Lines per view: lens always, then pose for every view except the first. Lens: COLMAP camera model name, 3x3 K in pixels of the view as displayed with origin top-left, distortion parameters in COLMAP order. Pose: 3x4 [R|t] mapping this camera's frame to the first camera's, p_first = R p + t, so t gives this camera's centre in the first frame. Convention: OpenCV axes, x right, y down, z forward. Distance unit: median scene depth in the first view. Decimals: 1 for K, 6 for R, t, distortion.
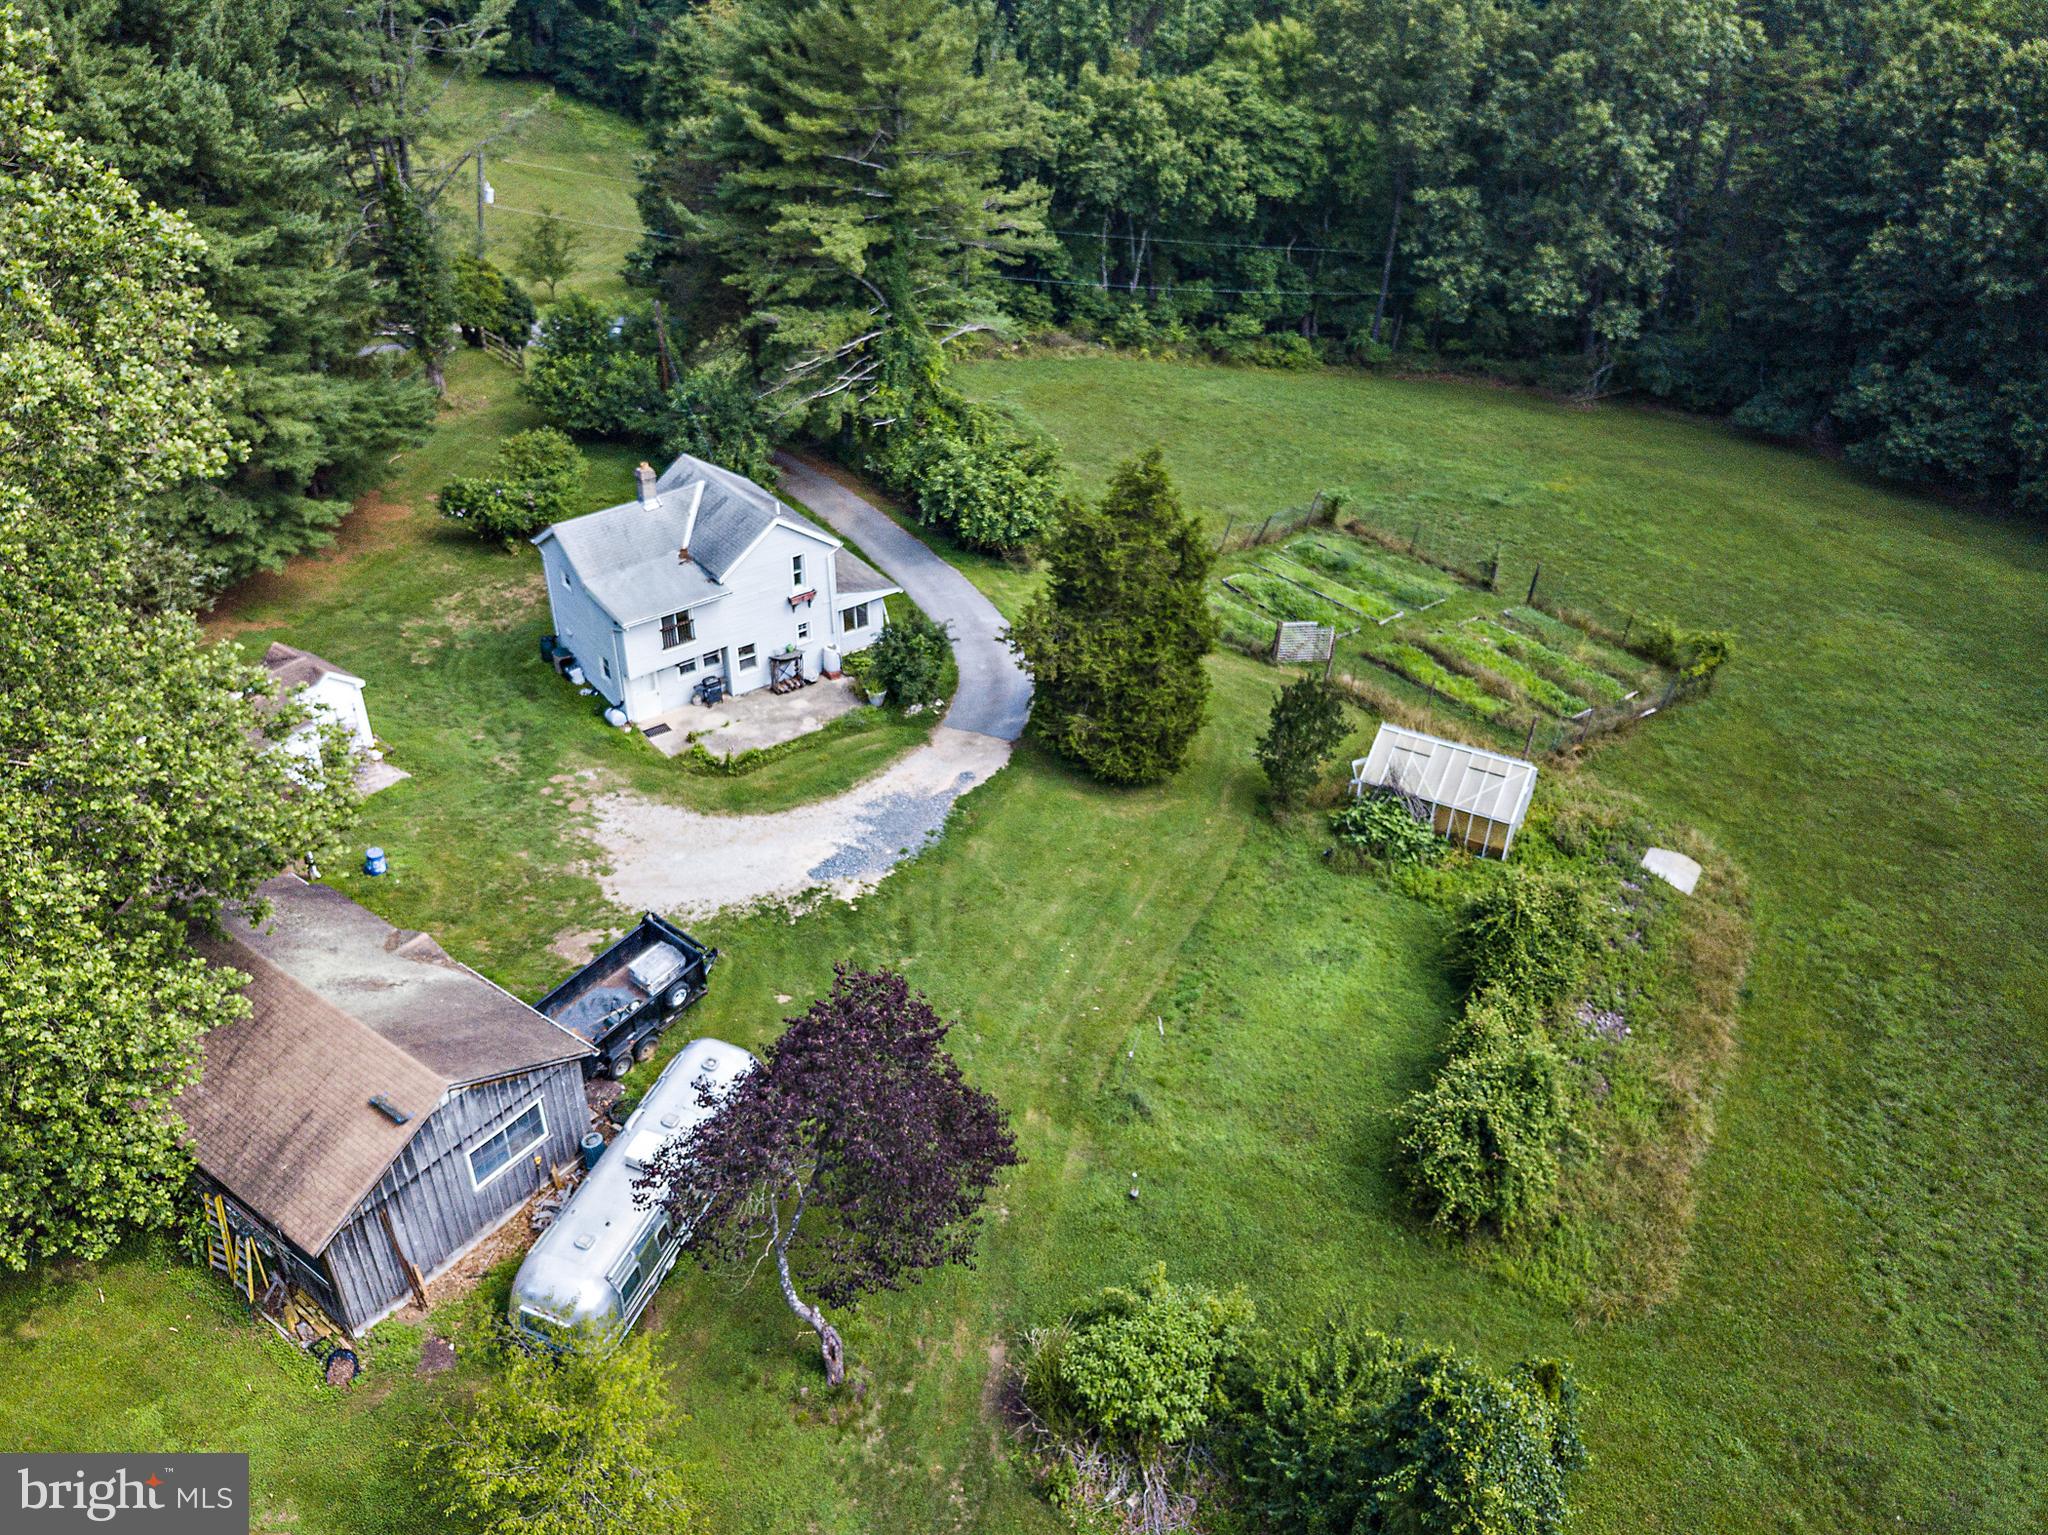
lens RADIAL K [[1582.4, 0, 1015.5], [0, 1582.4, 761.1], [0, 0, 1]] dist [0.026911, -0.006597]
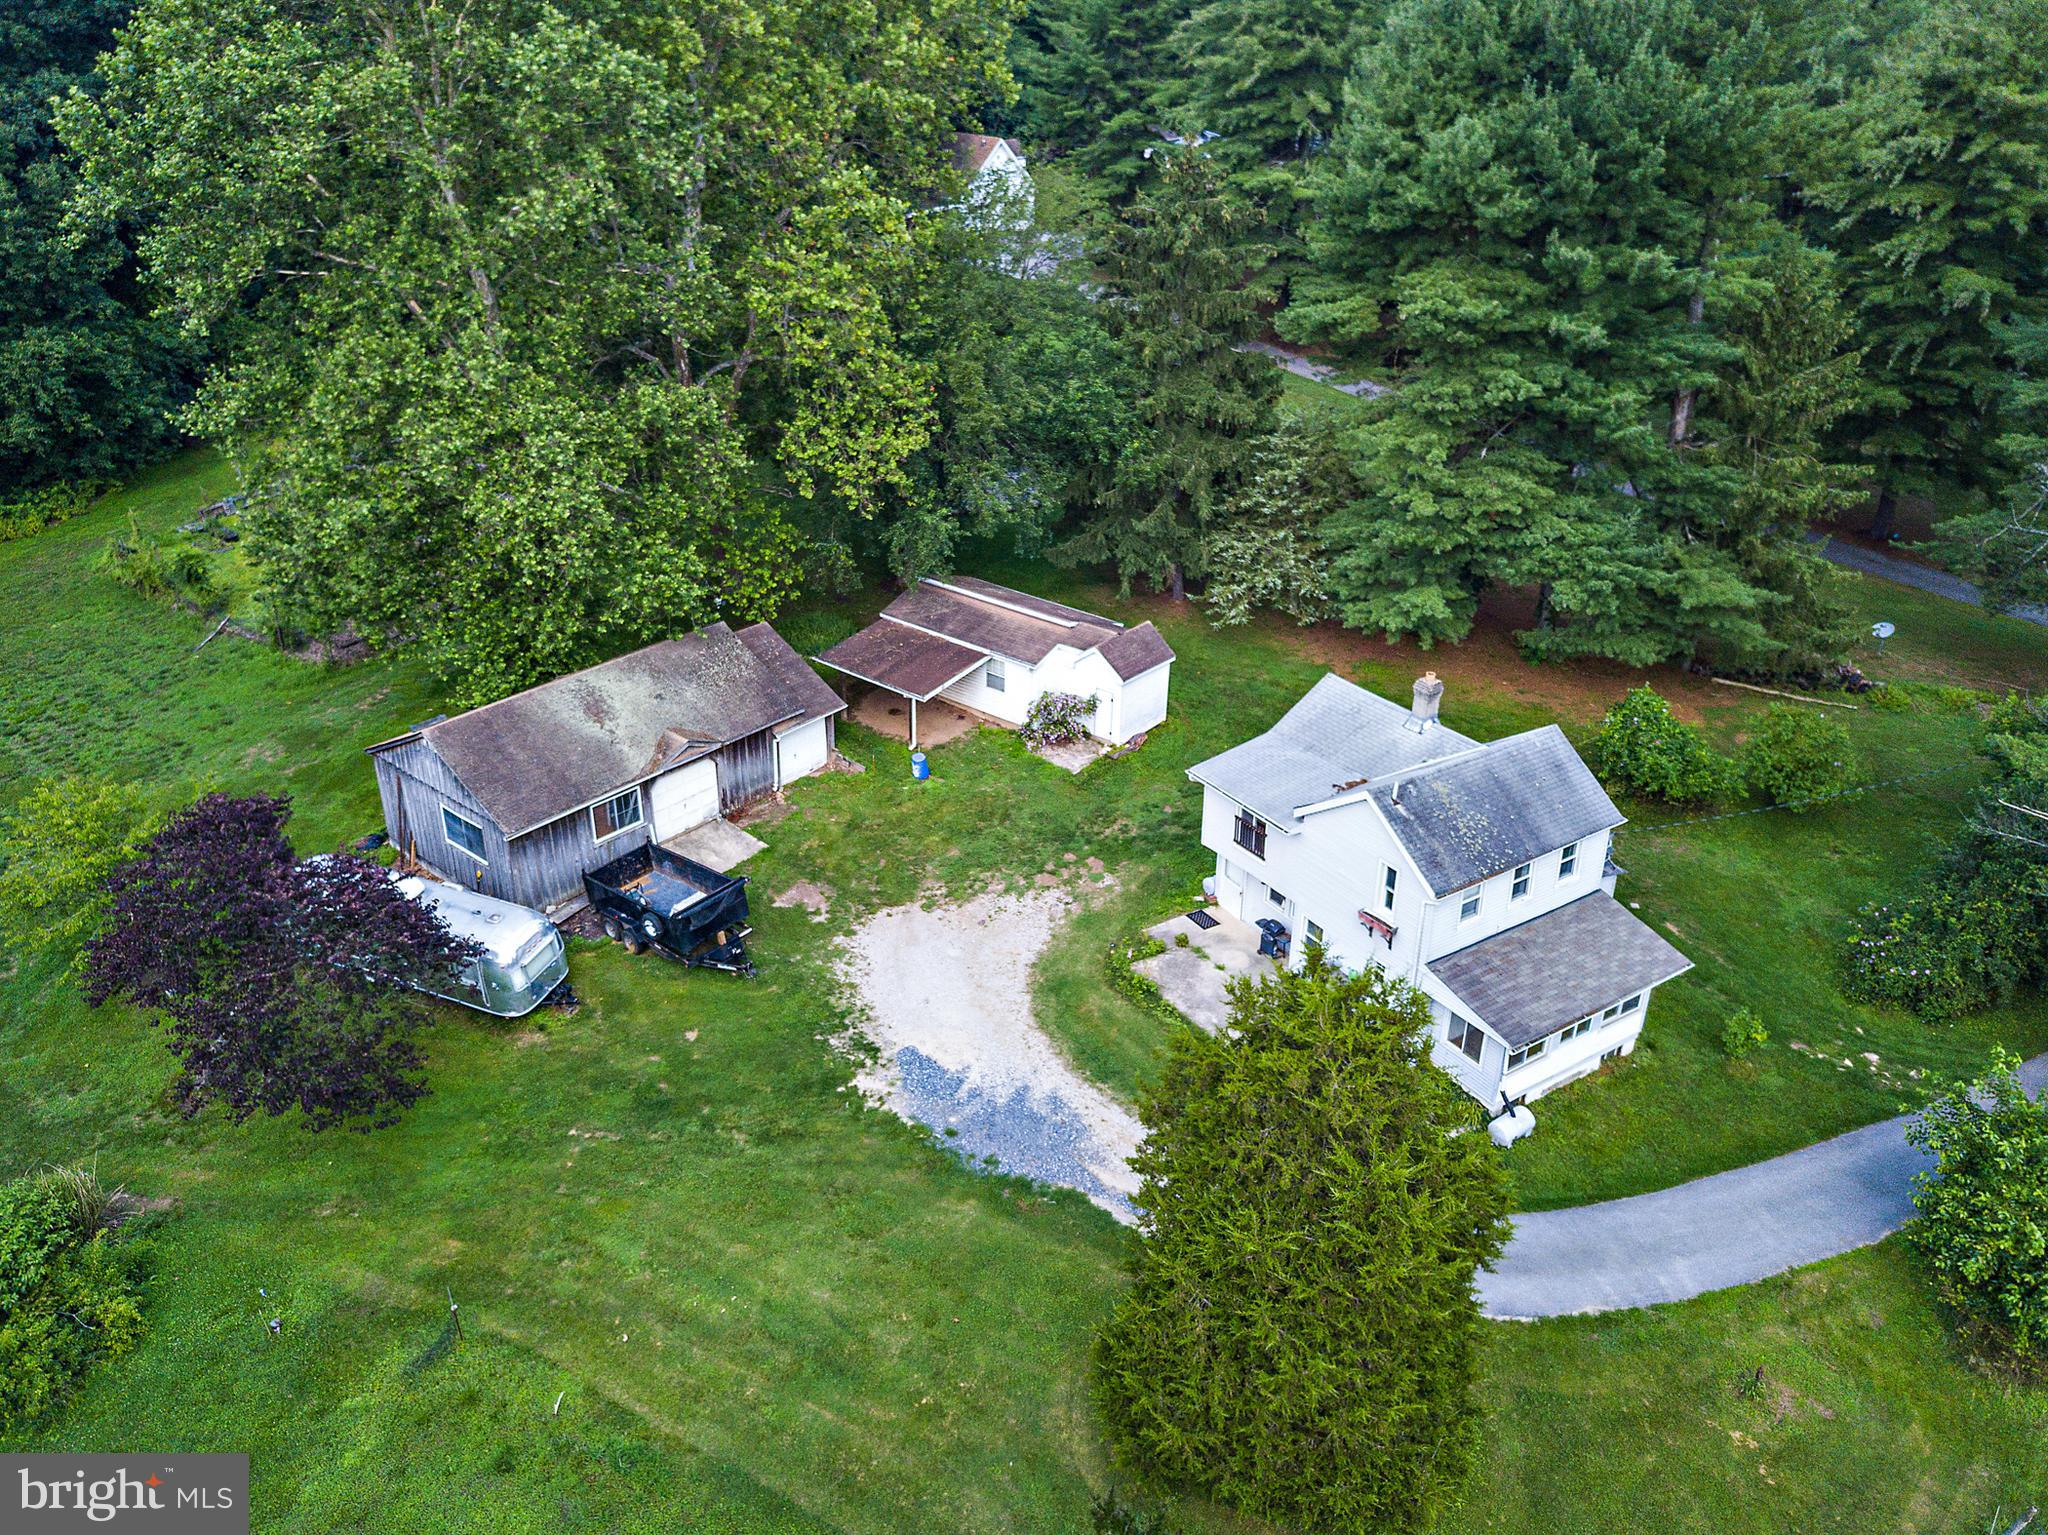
lens RADIAL K [[1582.4, 0, 1021.1], [0, 1582.4, 749.8], [0, 0, 1]] dist [0.026911, -0.006597]
pose [[-0.081402, 0.436858, -0.895840, 0.519257], [-0.566088, 0.719509, 0.402308, -0.393768], [0.820316, 0.539873, 0.188731, 0.804893]]
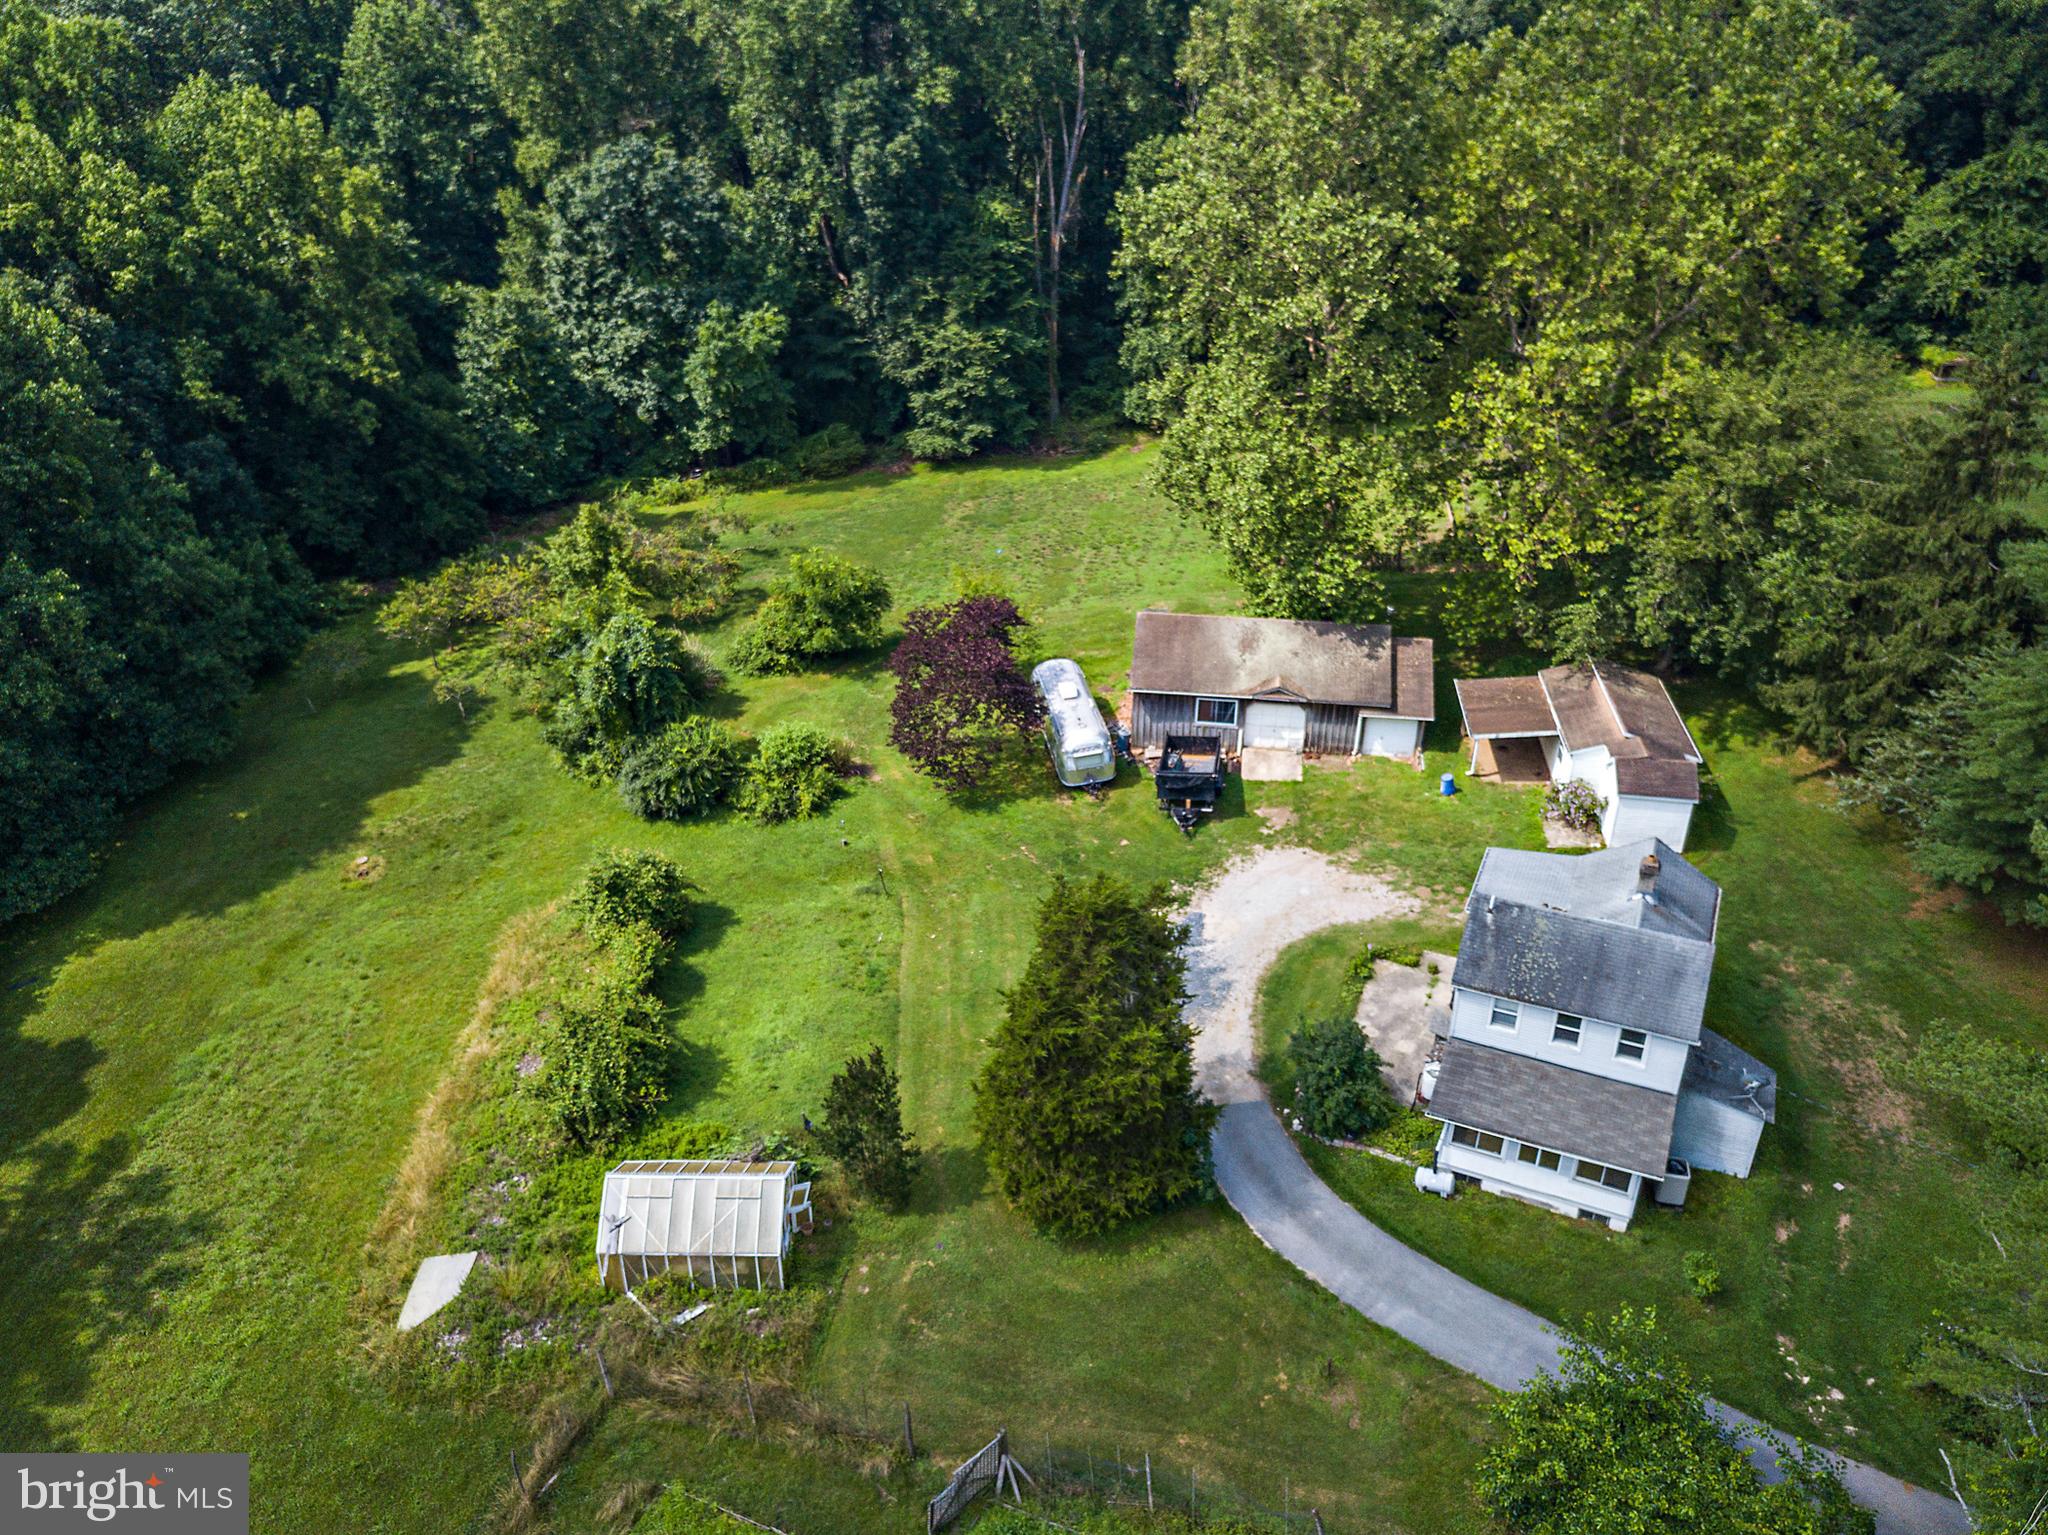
lens RADIAL K [[1582.4, 0, 995.0], [0, 1582.4, 755.2], [0, 0, 1]] dist [0.026911, -0.006597]
pose [[-0.884655, 0.212626, -0.414941, 0.467698], [-0.273564, 0.483960, 0.831232, -0.917374], [0.377556, 0.848866, -0.369970, 1.265555]]
